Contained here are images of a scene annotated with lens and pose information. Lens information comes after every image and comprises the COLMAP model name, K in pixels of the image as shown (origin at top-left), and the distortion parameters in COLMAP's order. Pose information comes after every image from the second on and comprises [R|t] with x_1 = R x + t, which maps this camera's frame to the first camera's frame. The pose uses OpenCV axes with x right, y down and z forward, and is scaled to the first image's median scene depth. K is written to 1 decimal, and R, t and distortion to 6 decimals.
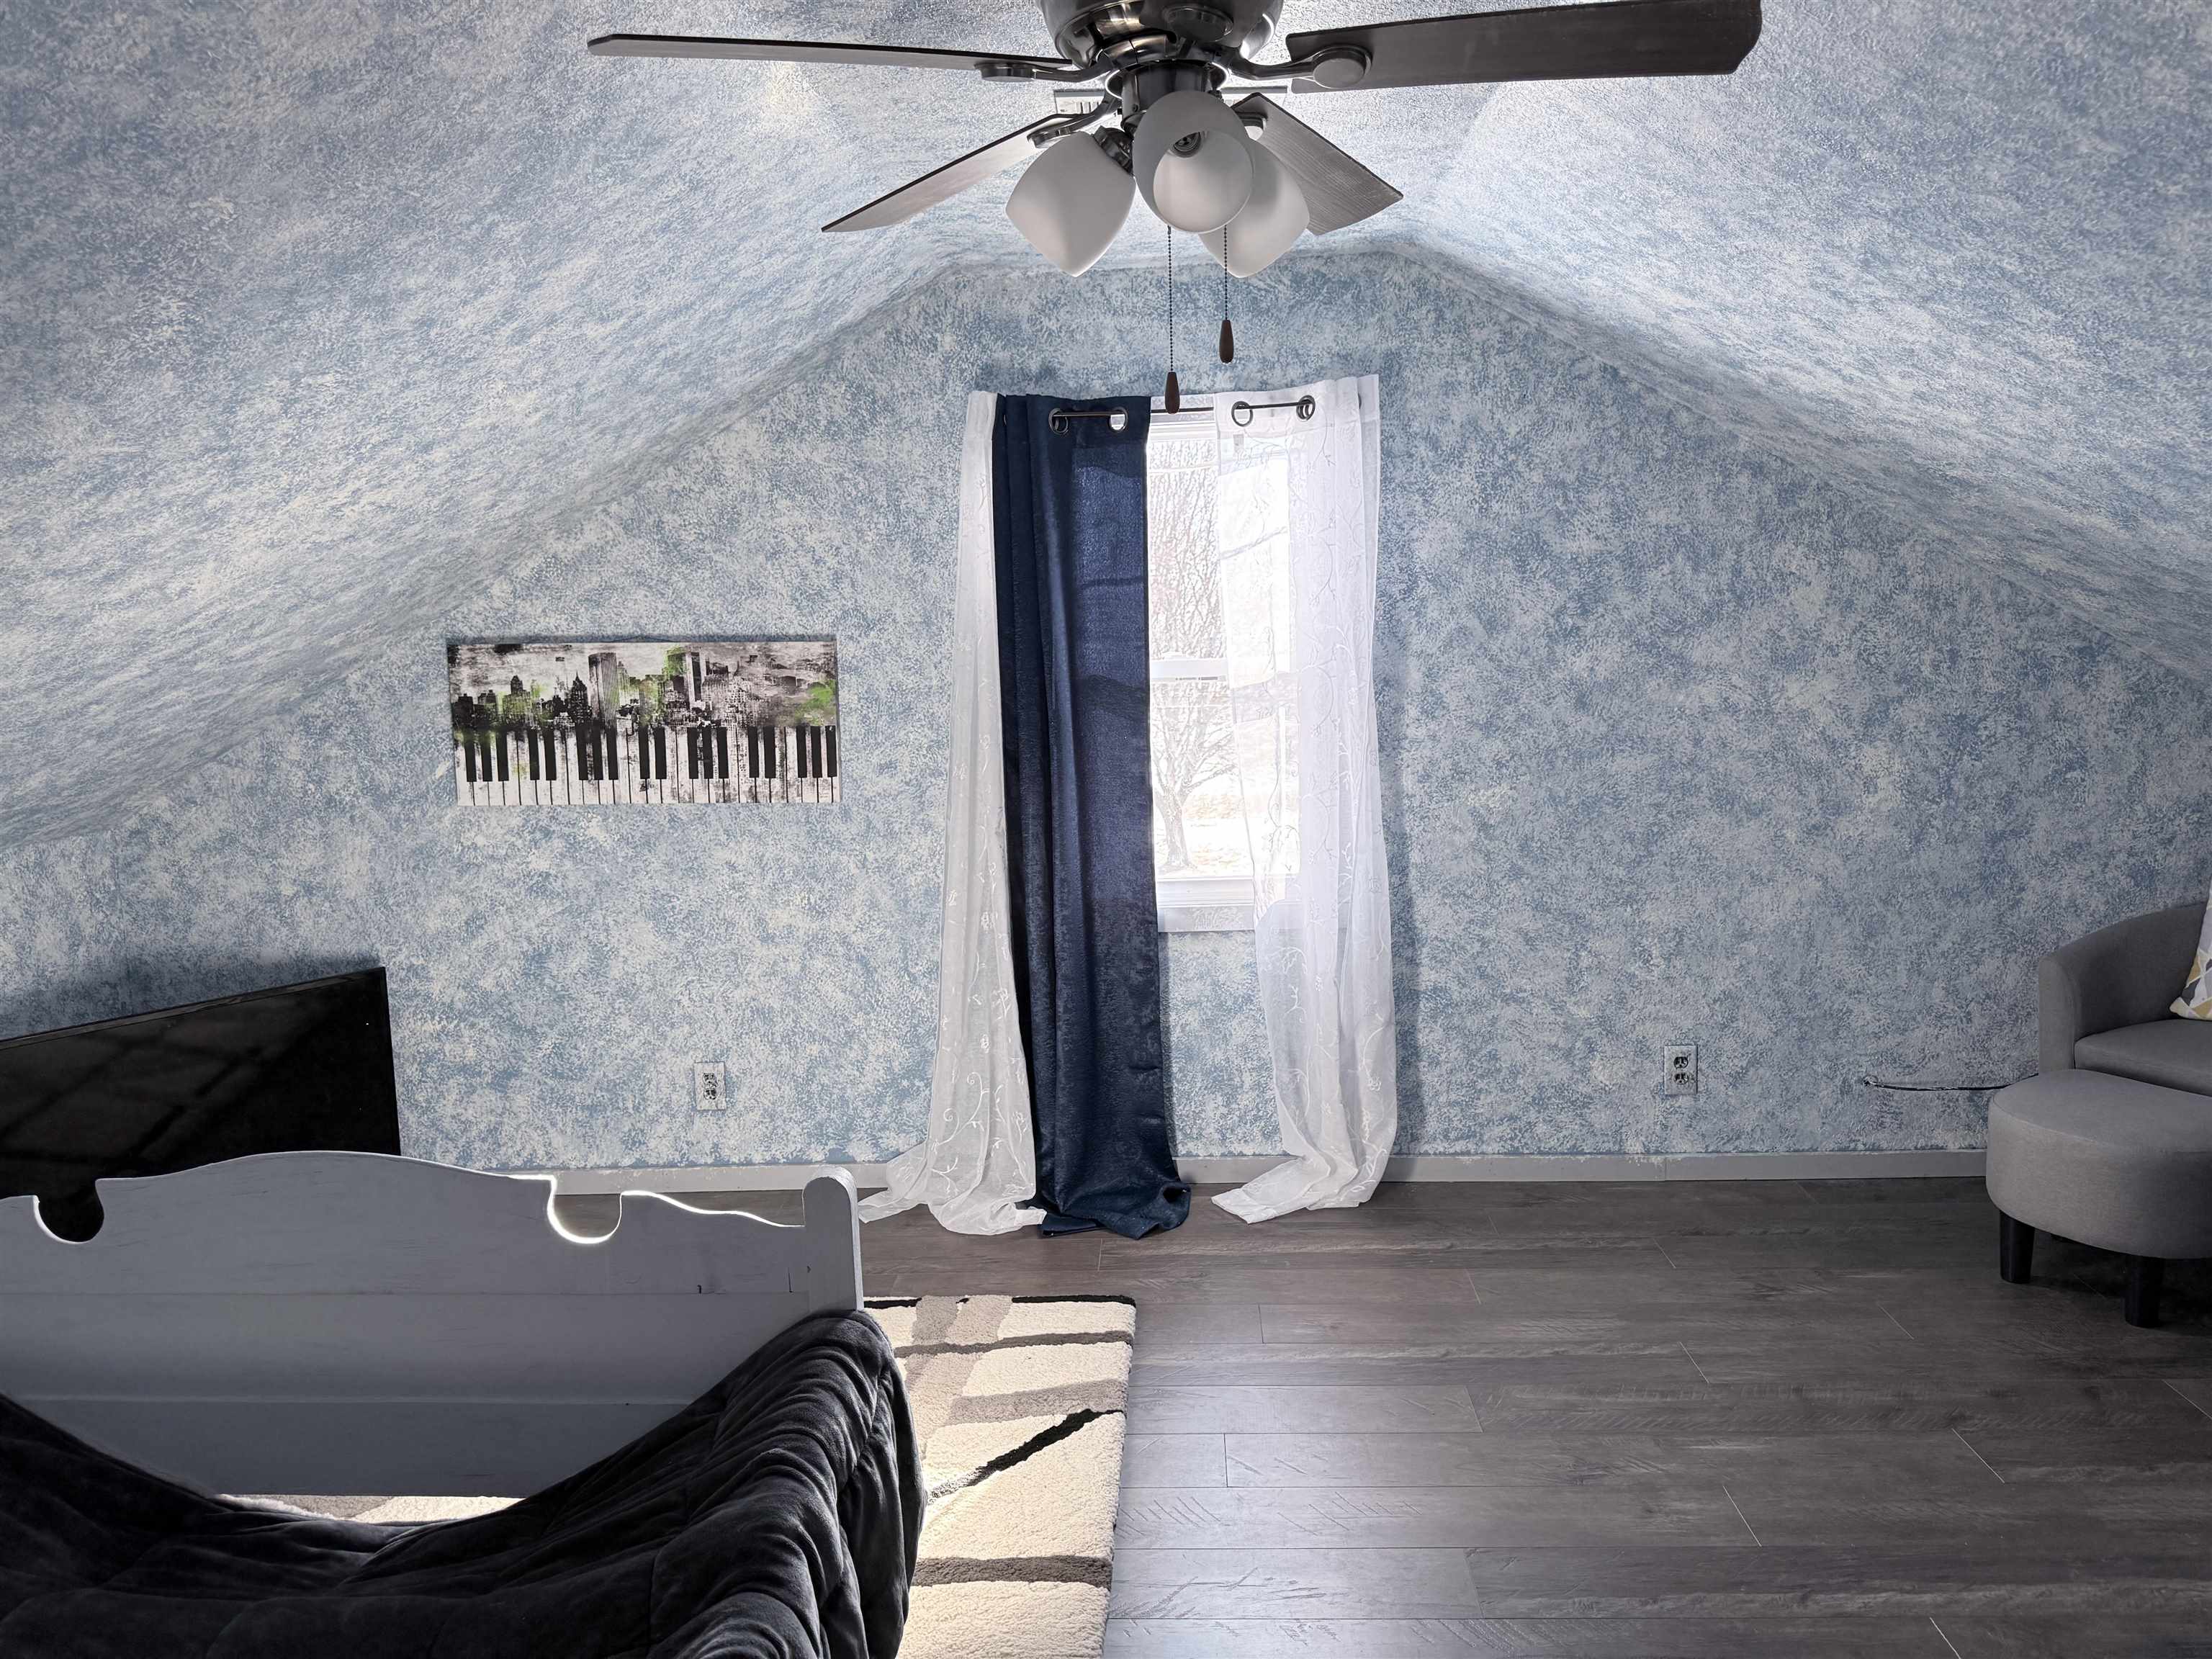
lens RADIAL K [[1568.3, 0, 1093.2], [0, 1568.3, 831.7], [0, 0, 1]] dist [0.101642, -0.128867]
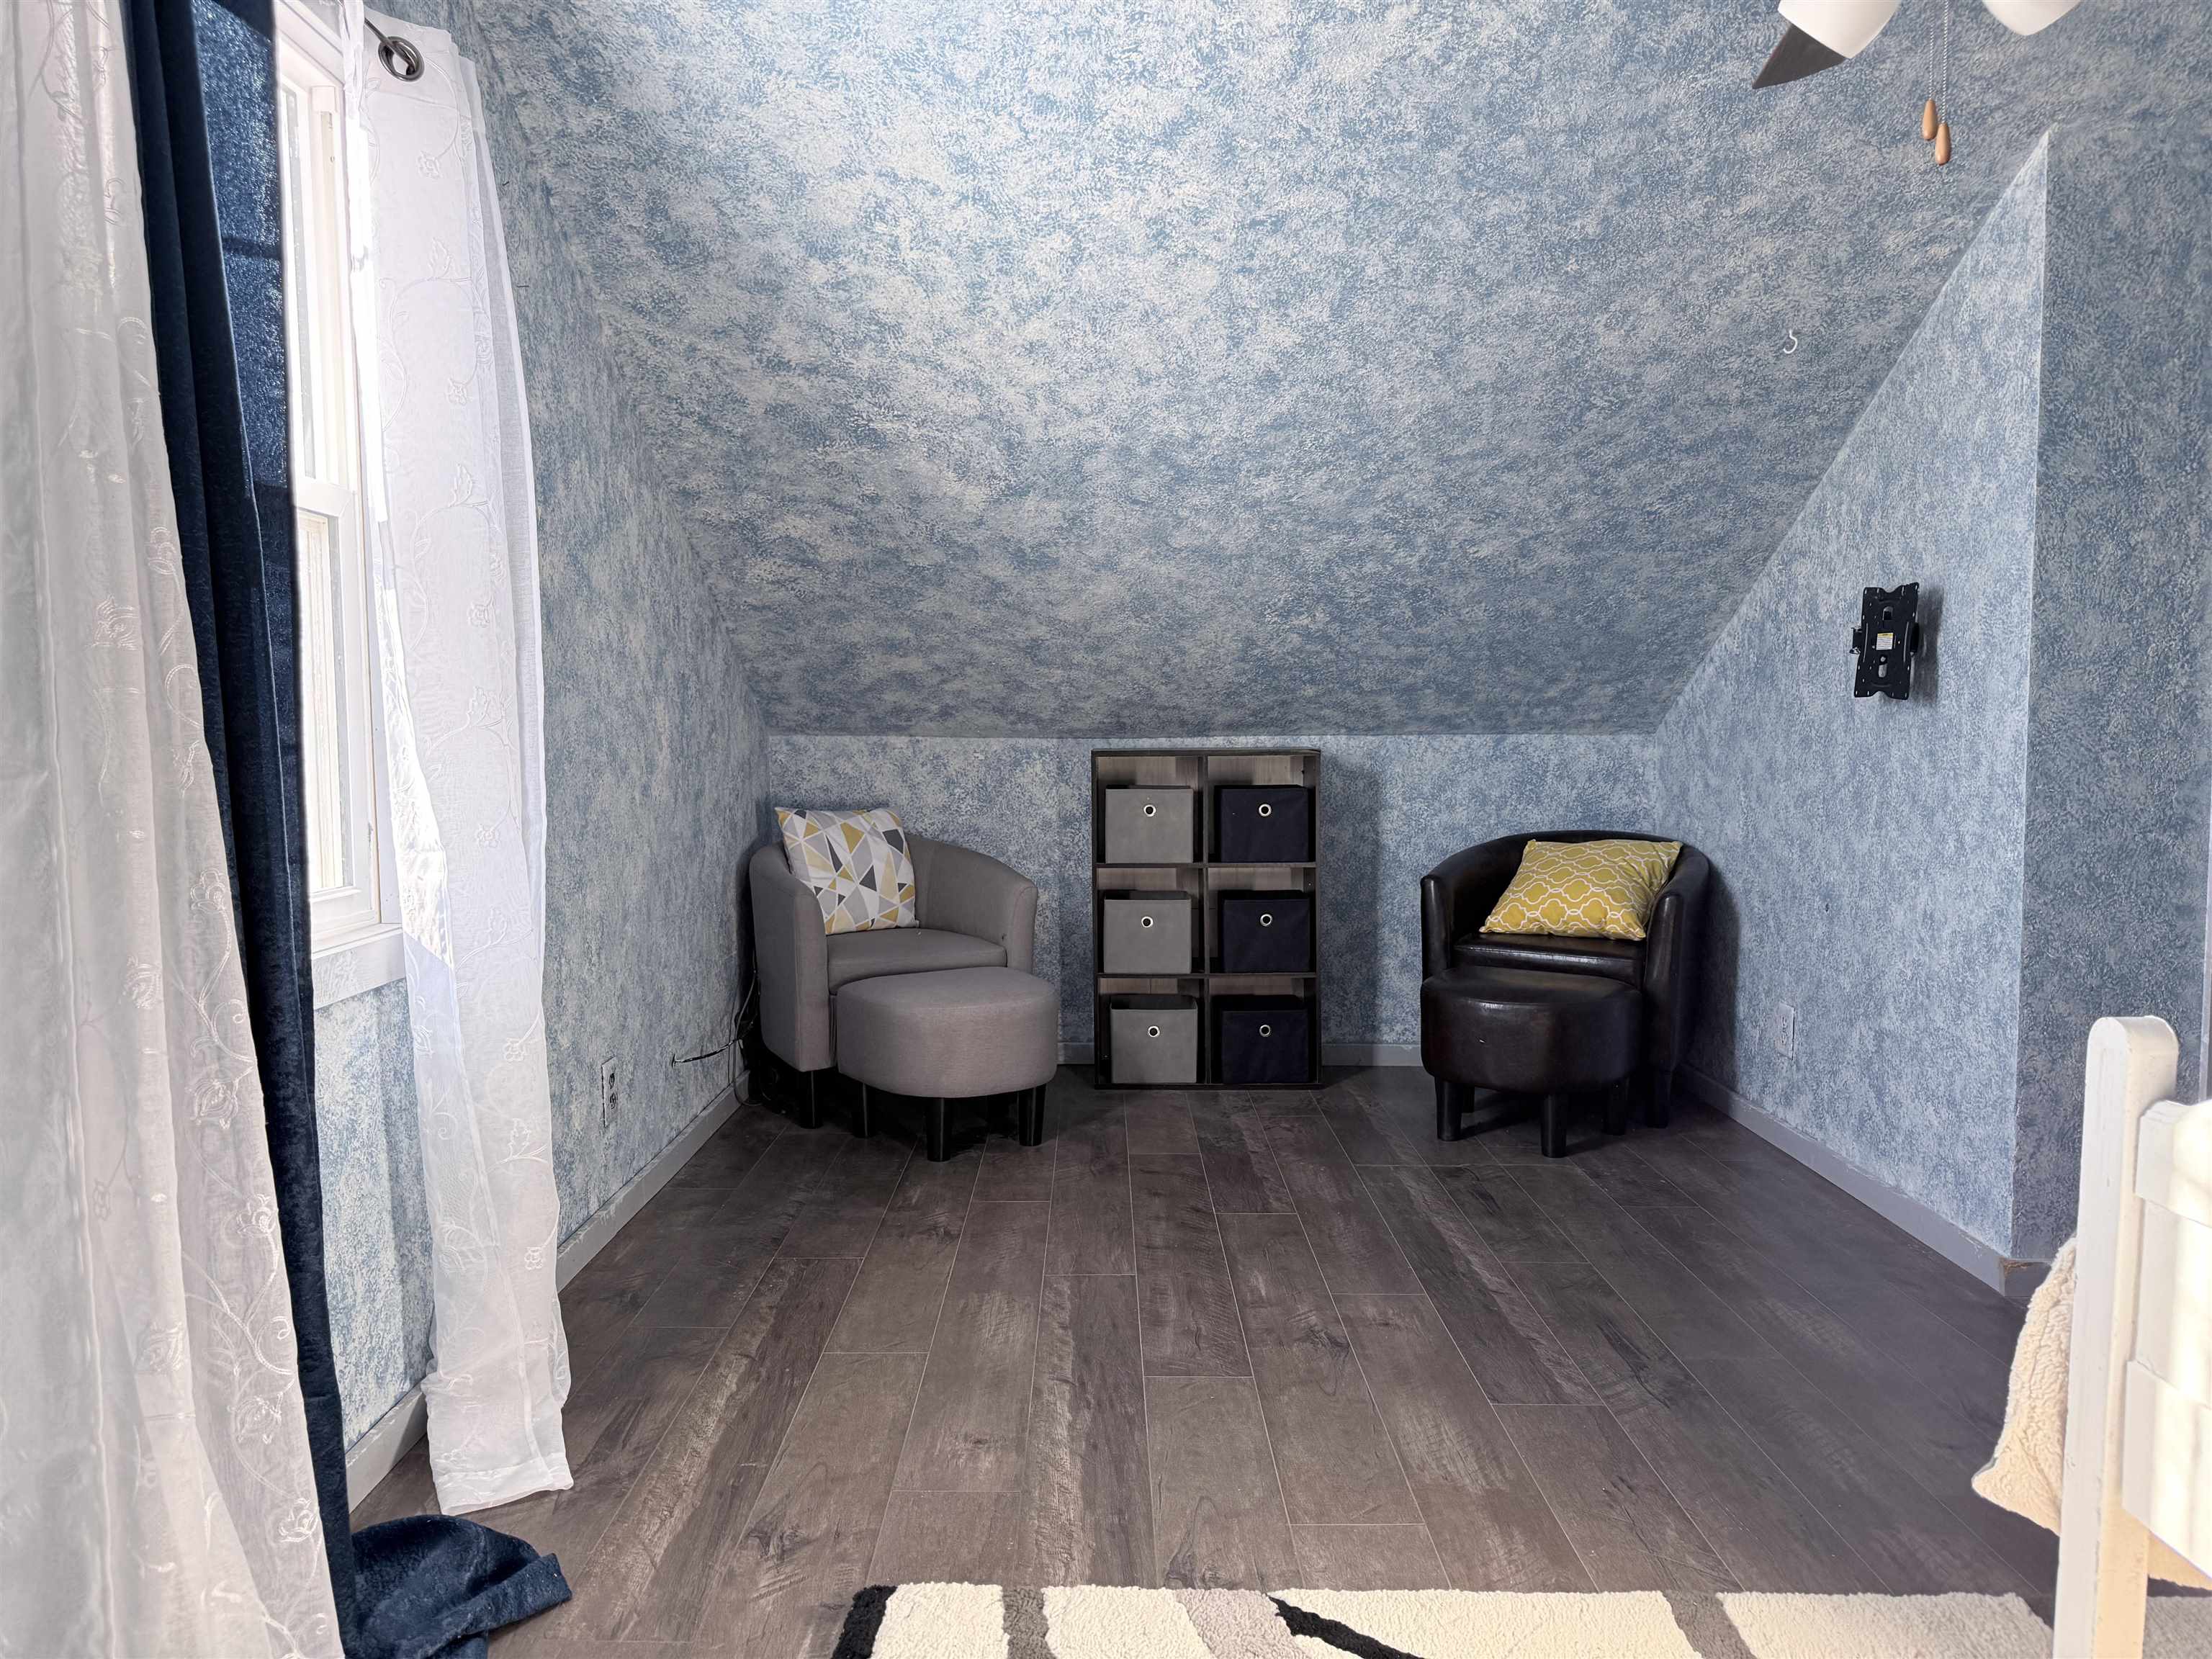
lens RADIAL K [[1568.3, 0, 1093.2], [0, 1568.3, 831.7], [0, 0, 1]] dist [0.101642, -0.128867]
pose [[-0.058449, -0.030727, 0.997817, -0.552553], [0.133478, 0.990311, 0.038315, 0.025724], [-0.989327, 0.135426, -0.053782, 0.966625]]
